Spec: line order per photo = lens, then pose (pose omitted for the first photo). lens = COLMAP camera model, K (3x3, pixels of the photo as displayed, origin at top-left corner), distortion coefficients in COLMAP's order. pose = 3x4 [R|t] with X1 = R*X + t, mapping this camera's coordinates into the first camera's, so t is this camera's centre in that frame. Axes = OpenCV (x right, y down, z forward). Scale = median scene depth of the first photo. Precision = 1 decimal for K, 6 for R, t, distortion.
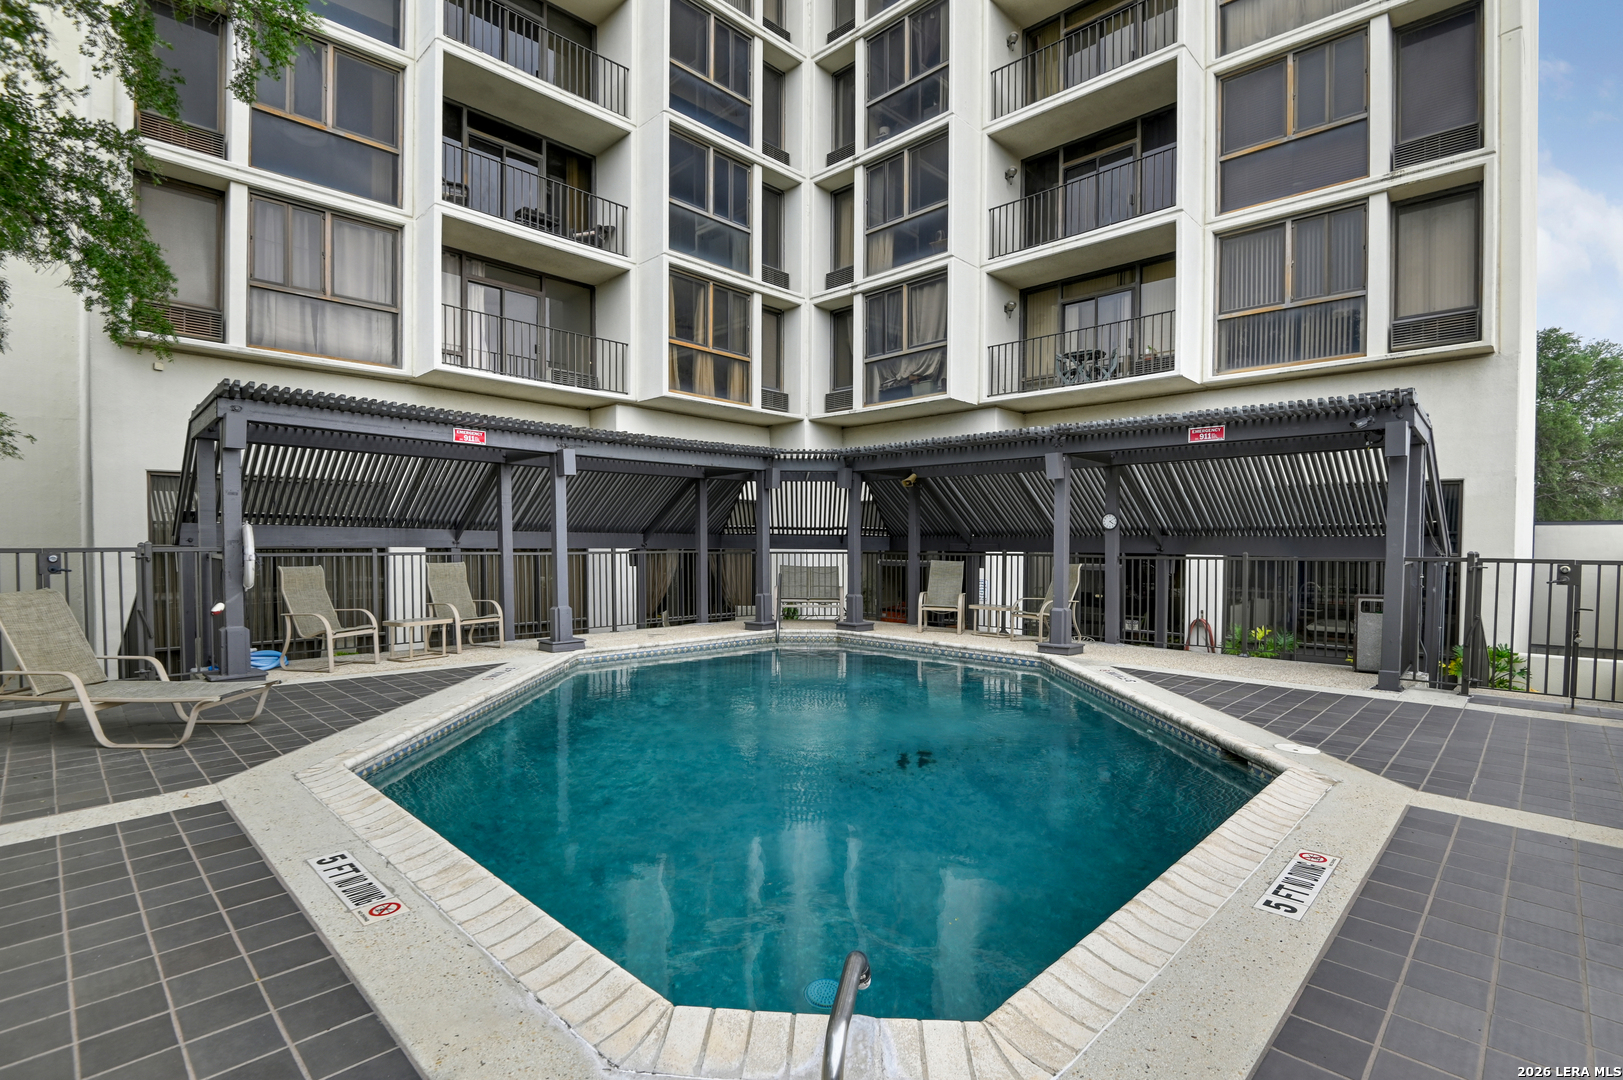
lens RADIAL K [[760.1, 0, 811.6], [0, 760.1, 549.7], [0, 0, 1]] dist [-0.015875, -0.006033]
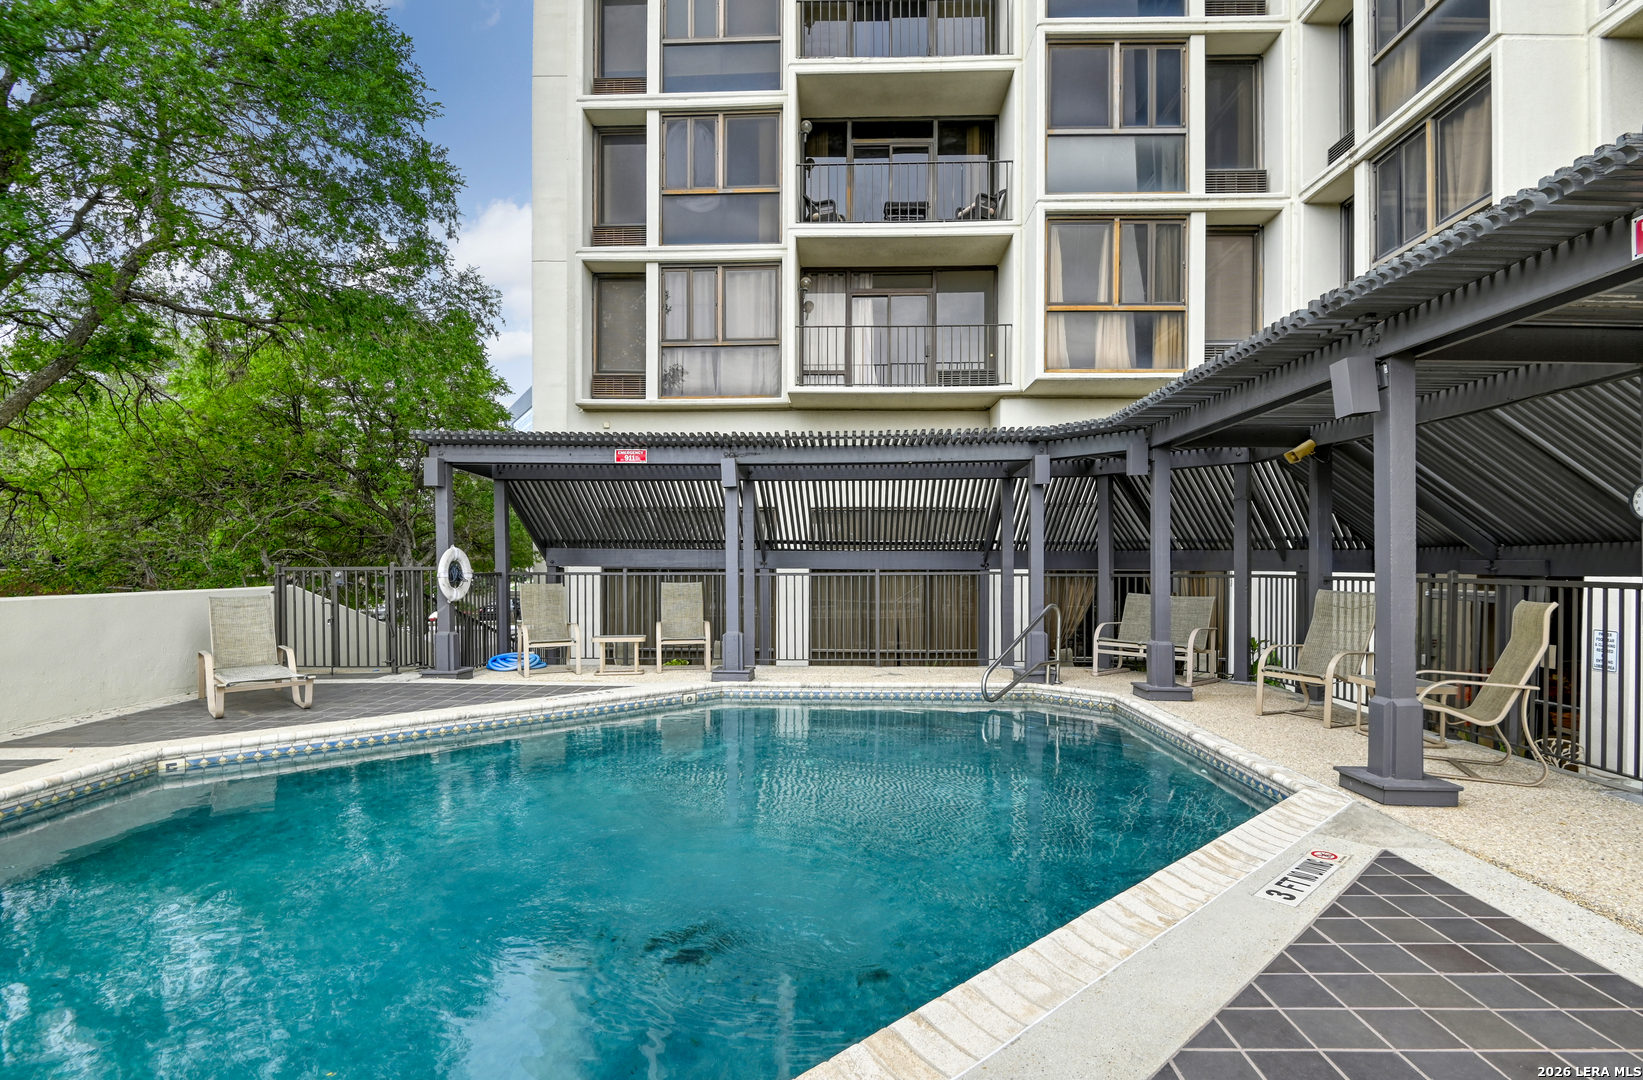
lens RADIAL K [[802.1, 0, 822.4], [0, 802.1, 567.4], [0, 0, 1]] dist [-0.015844, -0.001440]
pose [[0.674740, -0.001692, -0.738054, 0.289275], [-0.002178, 0.999988, -0.004283, 0.000613], [0.738053, 0.004497, 0.674728, 0.276457]]
